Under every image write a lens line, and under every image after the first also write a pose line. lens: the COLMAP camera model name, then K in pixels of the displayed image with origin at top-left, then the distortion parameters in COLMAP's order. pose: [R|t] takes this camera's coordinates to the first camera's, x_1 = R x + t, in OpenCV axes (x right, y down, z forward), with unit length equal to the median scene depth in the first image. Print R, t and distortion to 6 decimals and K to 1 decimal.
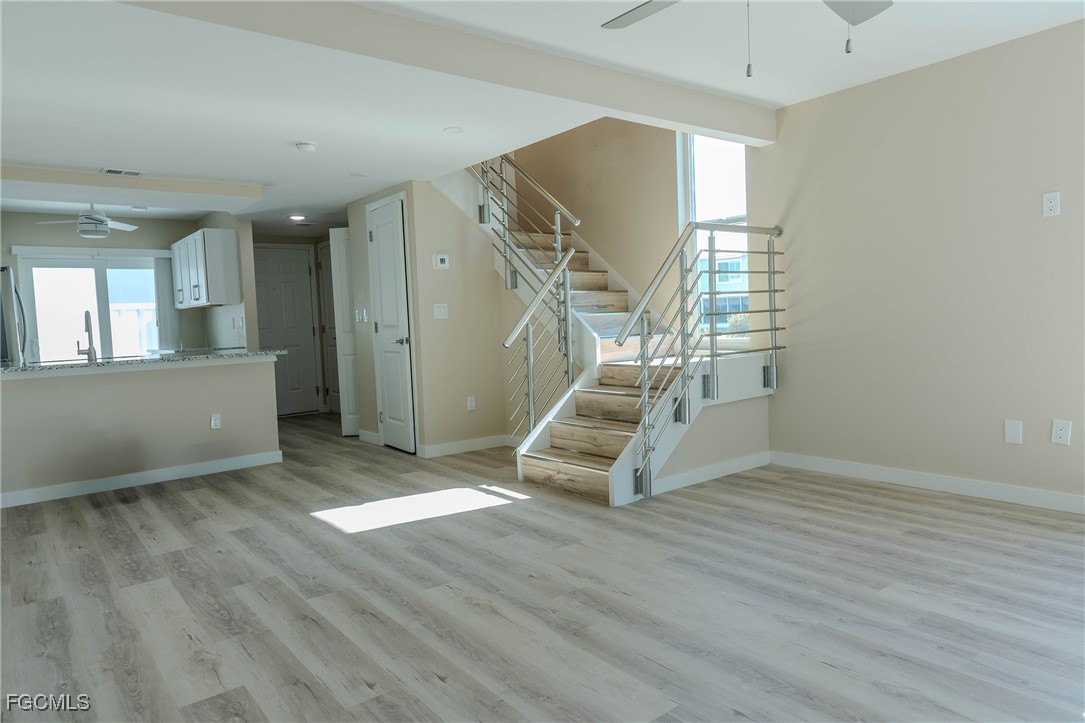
lens RADIAL K [[698.9, 0, 539.3], [0, 698.9, 360.8], [0, 0, 1]] dist [0.004751, 0.003166]
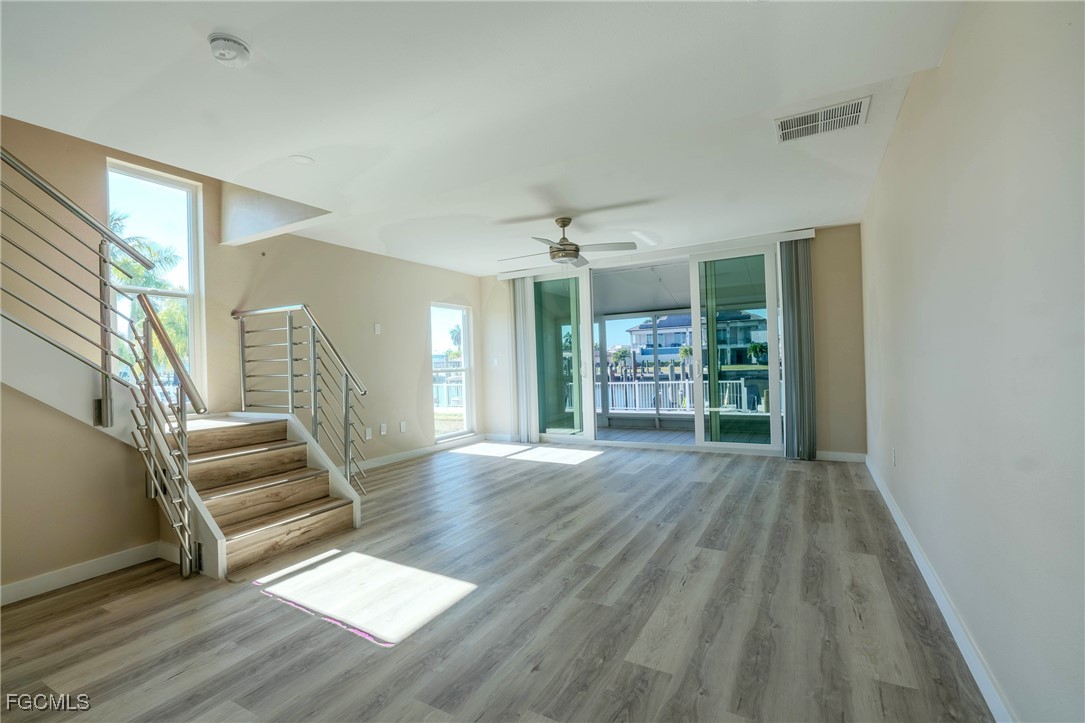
lens RADIAL K [[481.8, 0, 551.1], [0, 481.8, 361.2], [0, 0, 1]] dist [-0.008172, 0.000483]
pose [[-0.398549, 0.057210, 0.915361, -1.044477], [0.107810, 0.994056, -0.015188, -0.039714], [-0.910789, 0.092632, -0.402347, 1.286390]]
